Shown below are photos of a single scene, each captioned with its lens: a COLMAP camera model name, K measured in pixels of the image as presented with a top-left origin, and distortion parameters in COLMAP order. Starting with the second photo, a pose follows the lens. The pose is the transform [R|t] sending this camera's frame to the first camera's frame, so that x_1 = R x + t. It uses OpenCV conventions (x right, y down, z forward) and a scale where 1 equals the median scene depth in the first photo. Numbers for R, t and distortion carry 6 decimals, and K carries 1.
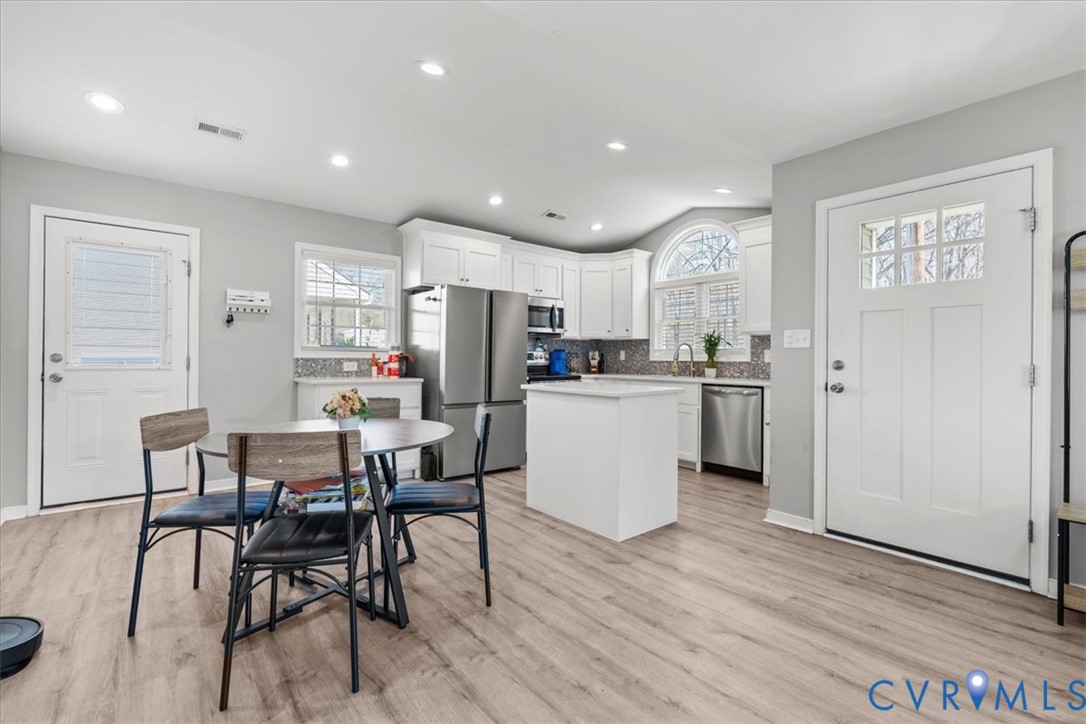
lens RADIAL K [[484.2, 0, 544.2], [0, 484.2, 358.0], [0, 0, 1]] dist [-0.001332, 0.000111]
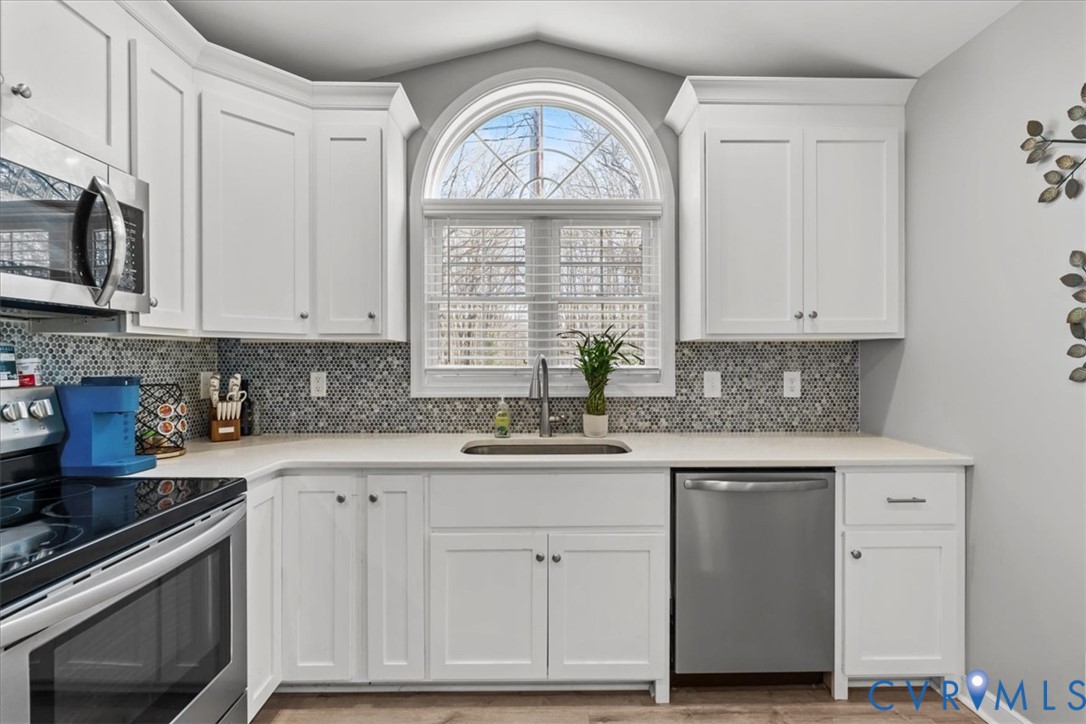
lens RADIAL K [[503.4, 0, 543.7], [0, 503.4, 358.6], [0, 0, 1]] dist [0.000358, 0.000044]
pose [[0.623128, -0.006898, 0.782090, -0.043350], [0.005883, 0.999974, 0.004132, -0.034849], [-0.782098, 0.002026, 0.623152, 0.857059]]
